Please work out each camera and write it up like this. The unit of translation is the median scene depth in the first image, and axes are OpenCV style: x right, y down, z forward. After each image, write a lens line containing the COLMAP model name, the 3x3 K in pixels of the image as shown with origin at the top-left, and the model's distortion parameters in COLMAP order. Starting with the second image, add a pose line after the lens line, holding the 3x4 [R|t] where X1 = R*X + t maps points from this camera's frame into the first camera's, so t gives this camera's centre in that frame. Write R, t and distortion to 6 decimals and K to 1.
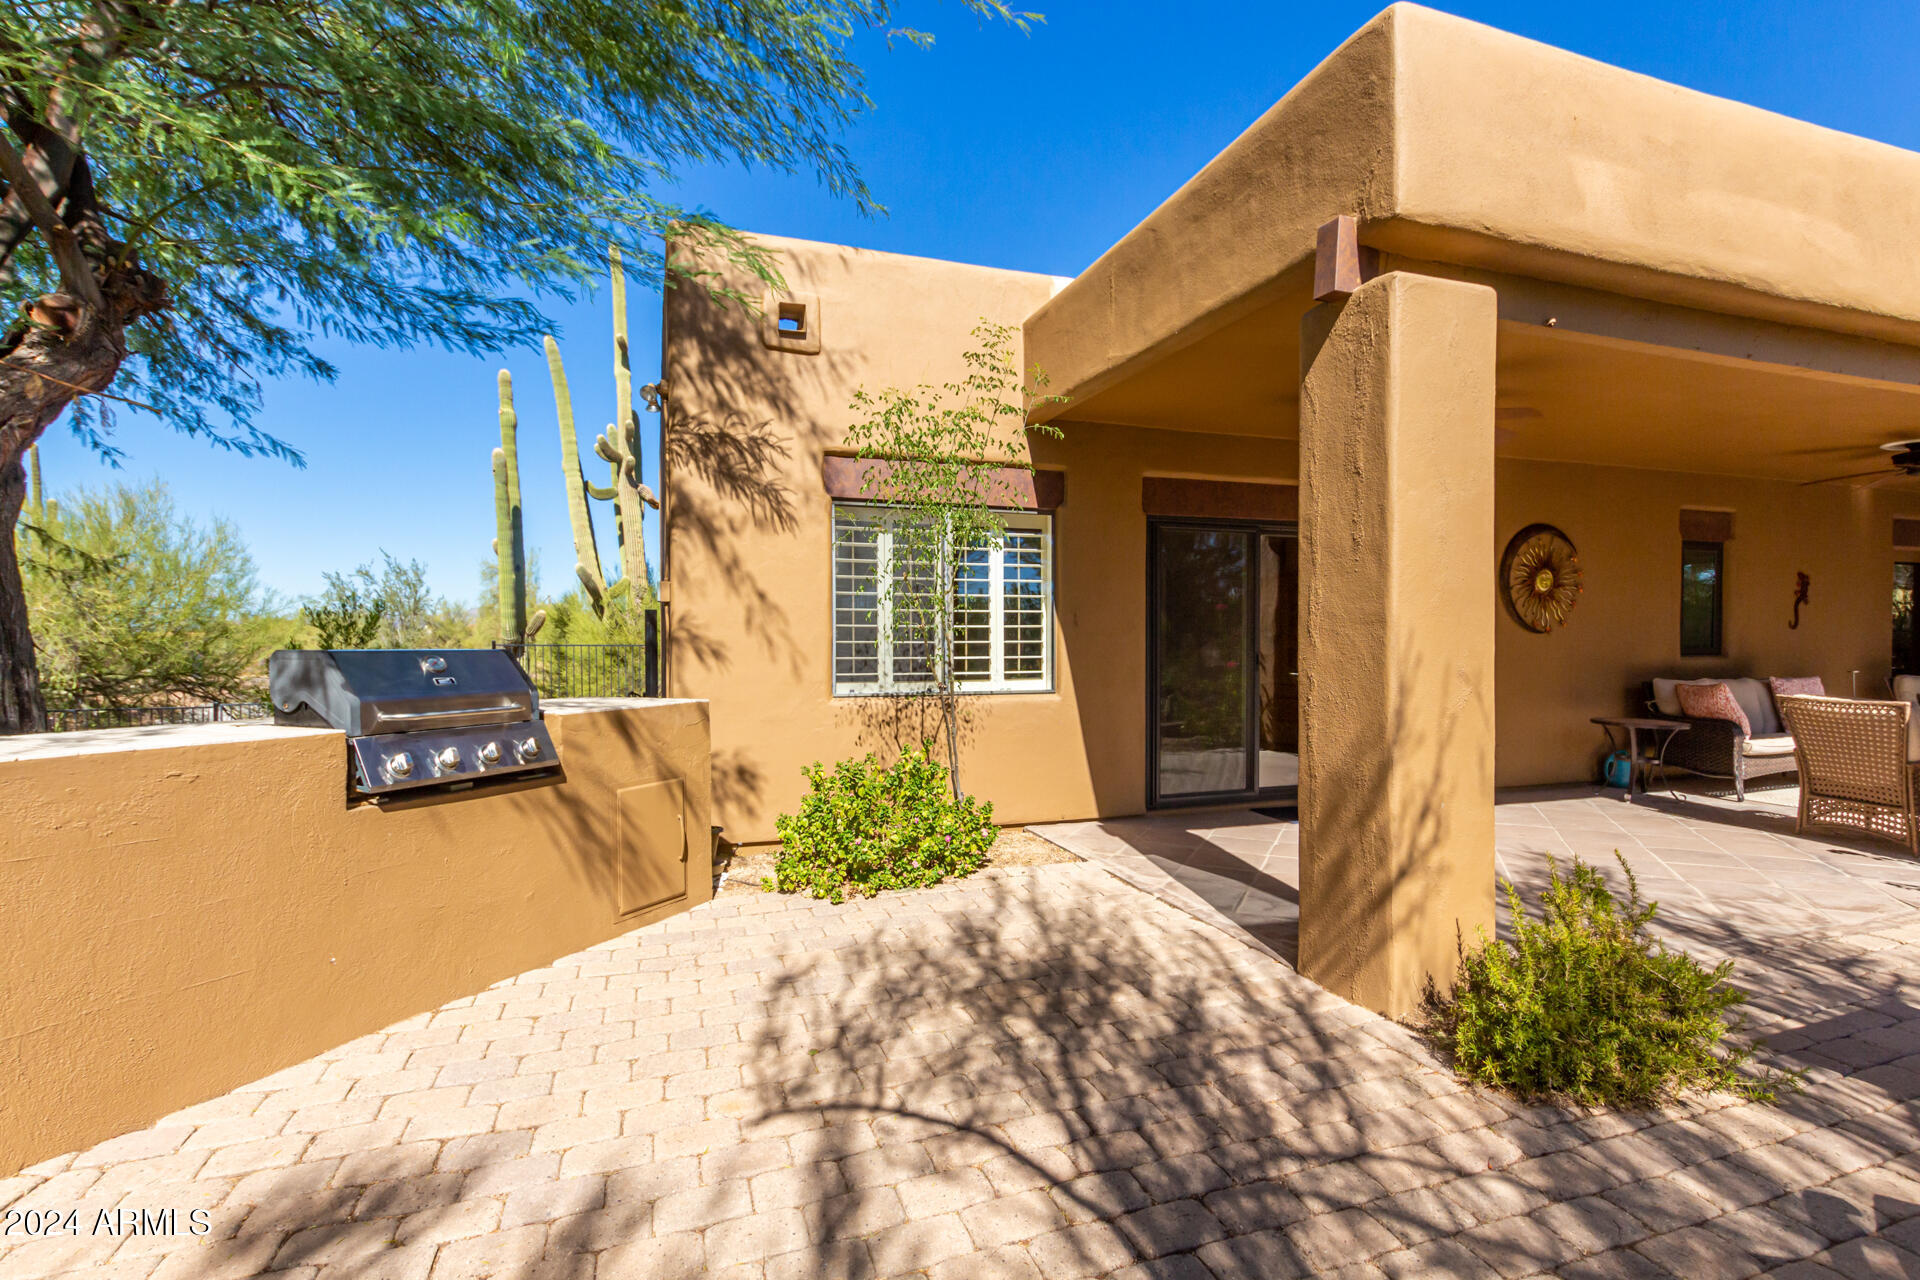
lens RADIAL K [[896.3, 0, 959.5], [0, 896.3, 661.3], [0, 0, 1]] dist [0.021256, -0.008686]
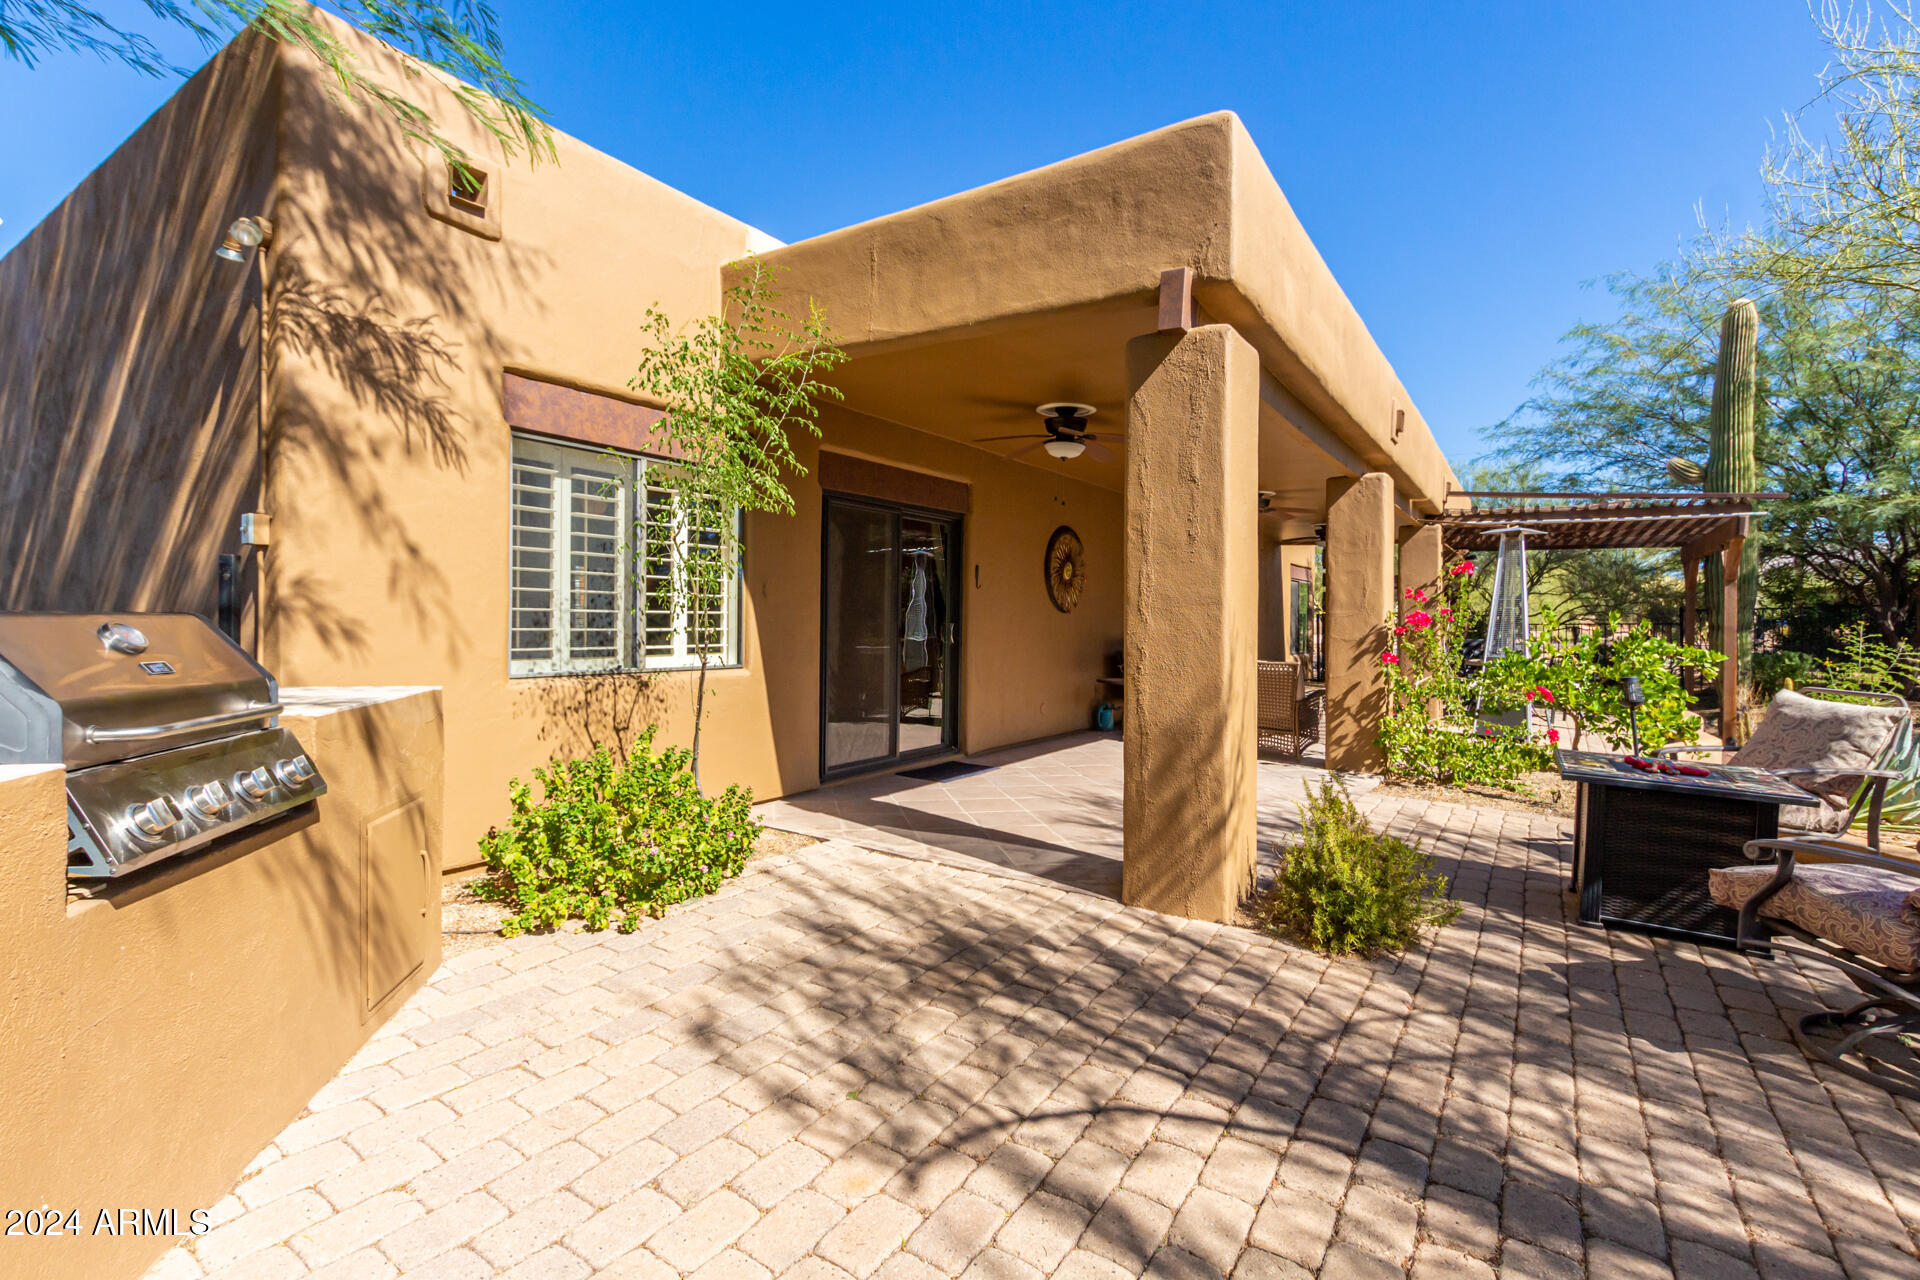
lens RADIAL K [[884.2, 0, 971.2], [0, 884.2, 629.9], [0, 0, 1]] dist [0.003473, 0.000215]
pose [[0.793131, 0.005488, 0.609026, -0.446470], [-0.003283, 0.999983, -0.004735, -0.001350], [-0.609042, 0.001756, 0.793136, 0.202363]]
